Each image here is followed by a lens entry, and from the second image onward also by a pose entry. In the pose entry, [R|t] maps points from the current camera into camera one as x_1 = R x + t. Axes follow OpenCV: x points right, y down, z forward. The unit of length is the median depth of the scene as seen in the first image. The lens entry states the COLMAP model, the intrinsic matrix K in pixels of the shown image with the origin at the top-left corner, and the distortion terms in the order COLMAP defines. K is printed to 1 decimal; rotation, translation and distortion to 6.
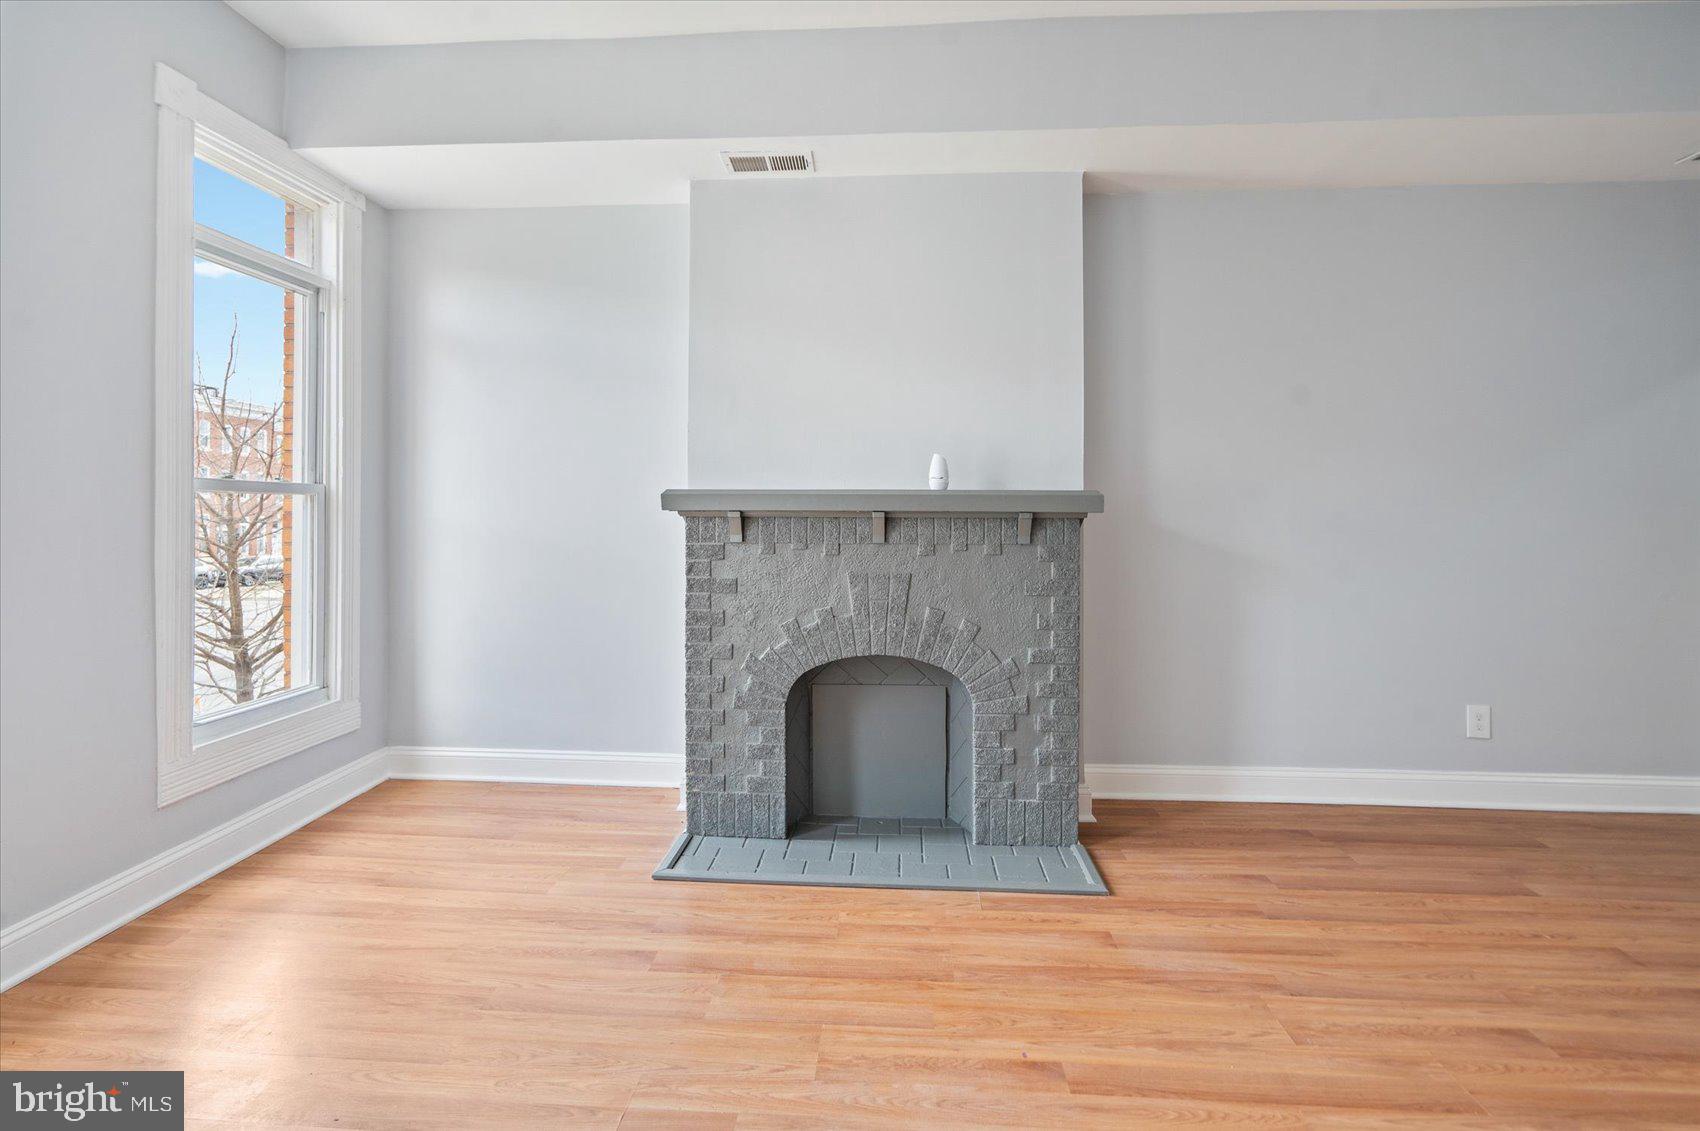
lens RADIAL K [[777.7, 0, 826.4], [0, 777.7, 519.5], [0, 0, 1]] dist [-0.003678, 0.000244]
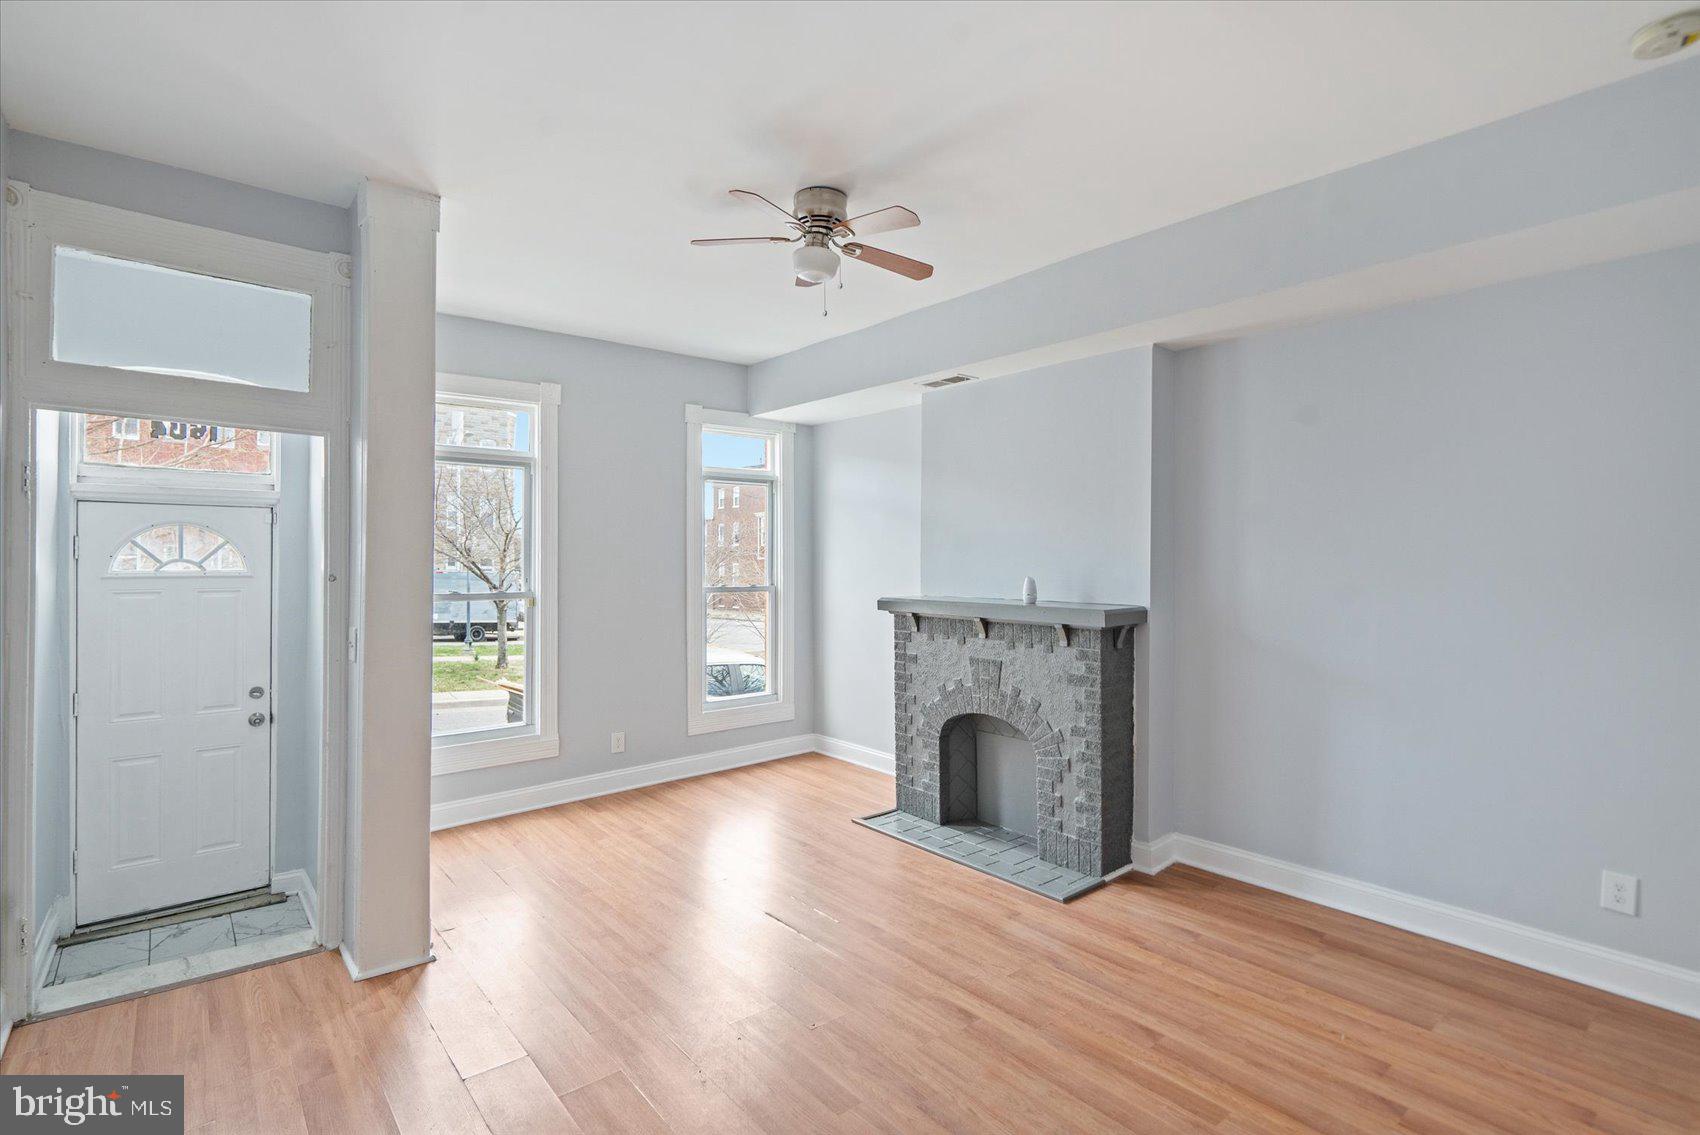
lens RADIAL K [[803.3, 0, 850.0], [0, 803.3, 567.5], [0, 0, 1]] dist [0.000031, 0.000309]
pose [[0.693962, 0.003289, -0.720004, 0.976662], [0.001052, 0.999984, 0.005582, -0.111712], [0.720010, -0.004631, 0.693948, -0.240809]]
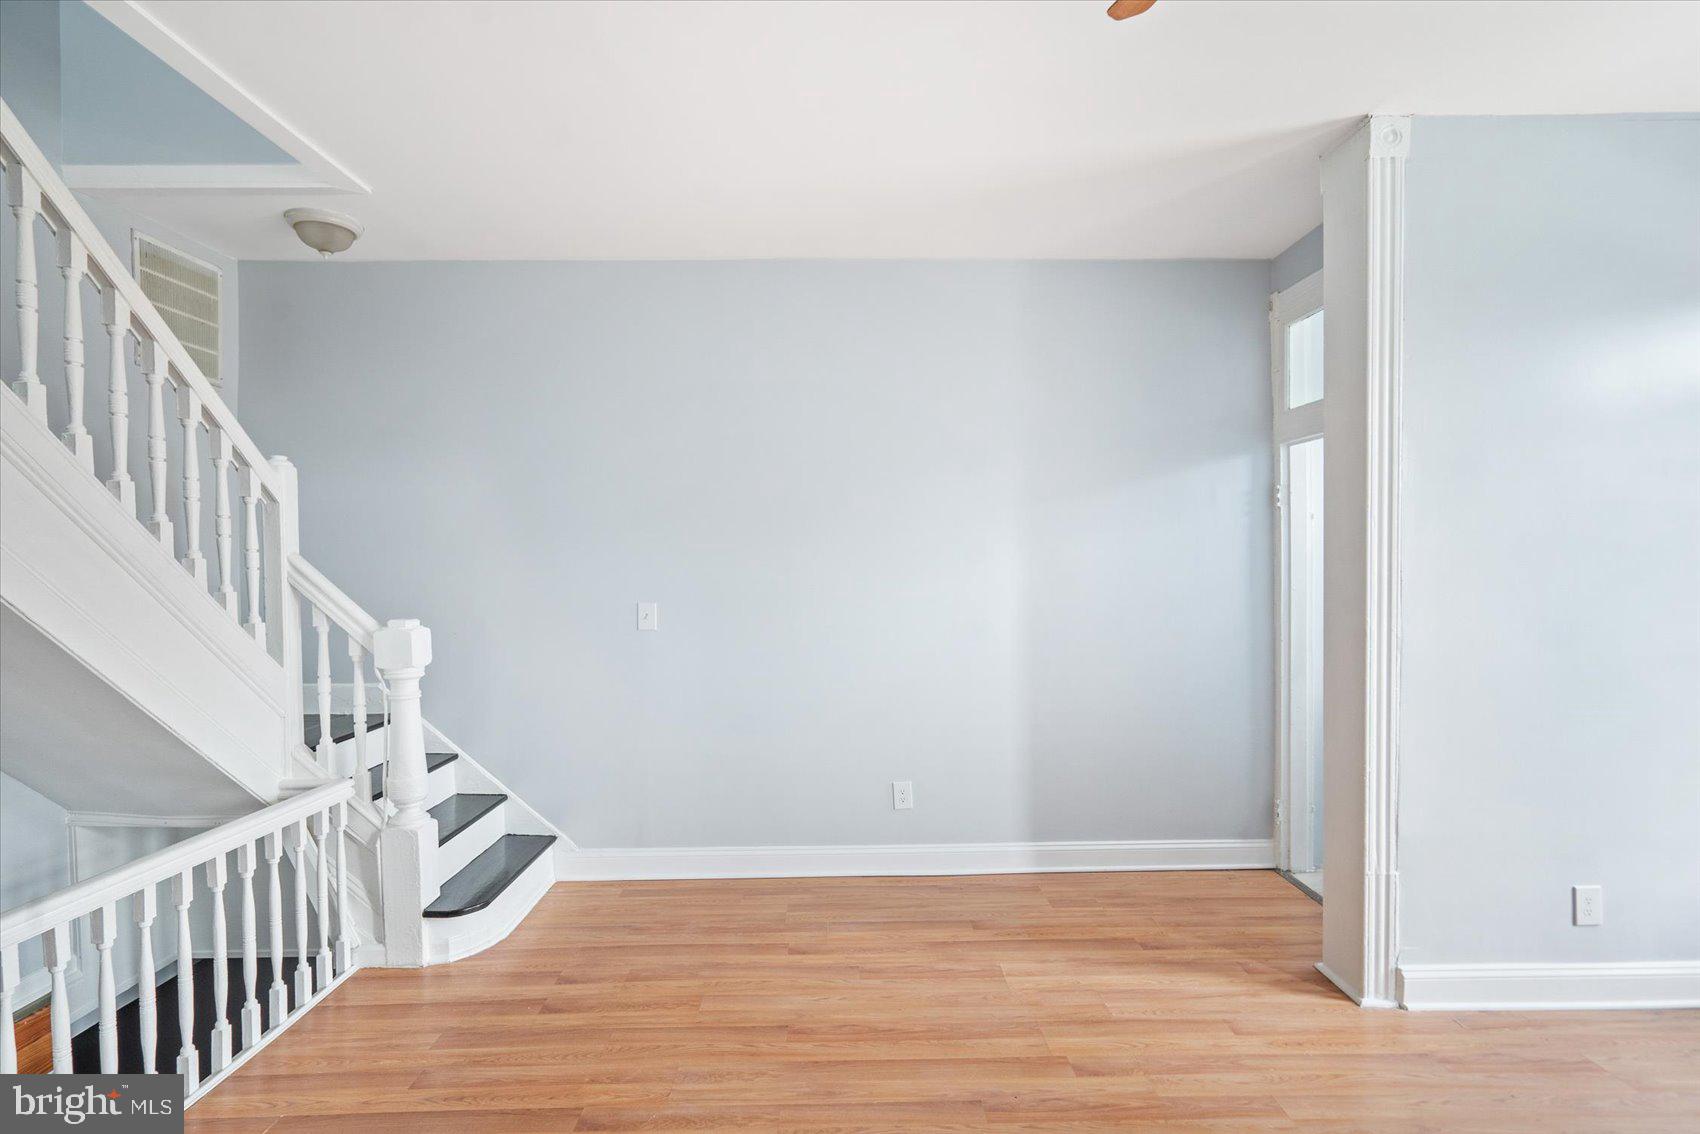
lens RADIAL K [[826.4, 0, 878.1], [0, 826.4, 577.2], [0, 0, 1]] dist [0.005175, 0.000568]
pose [[-0.994846, 0.010599, -0.100846, 0.475734], [0.010686, 0.999943, -0.000322, -0.081868], [0.100837, -0.001398, -0.994902, 0.977447]]
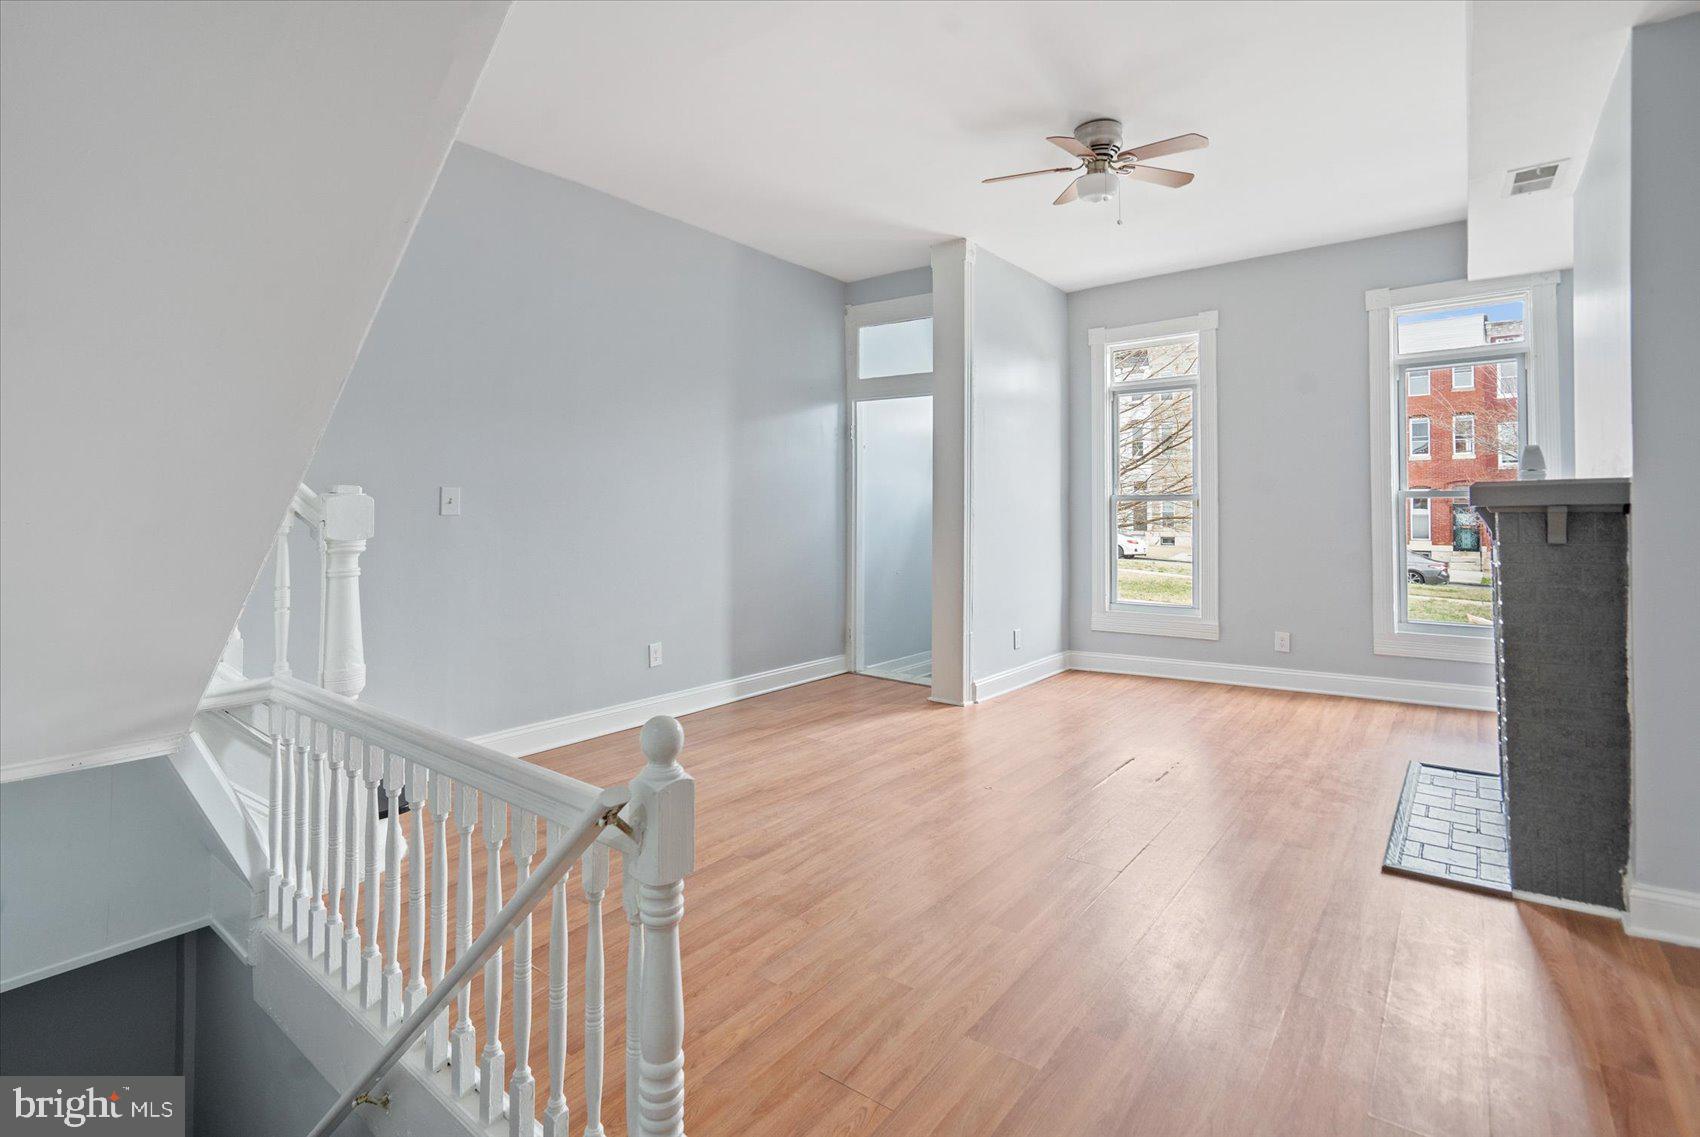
lens RADIAL K [[815.2, 0, 869.9], [0, 815.2, 512.4], [0, 0, 1]] dist [0.000183, 0.000320]
pose [[-0.523432, -0.000718, -0.852067, 1.429931], [0.003088, 0.999991, -0.002739, -0.001492], [0.852062, -0.004065, -0.523425, 0.841167]]
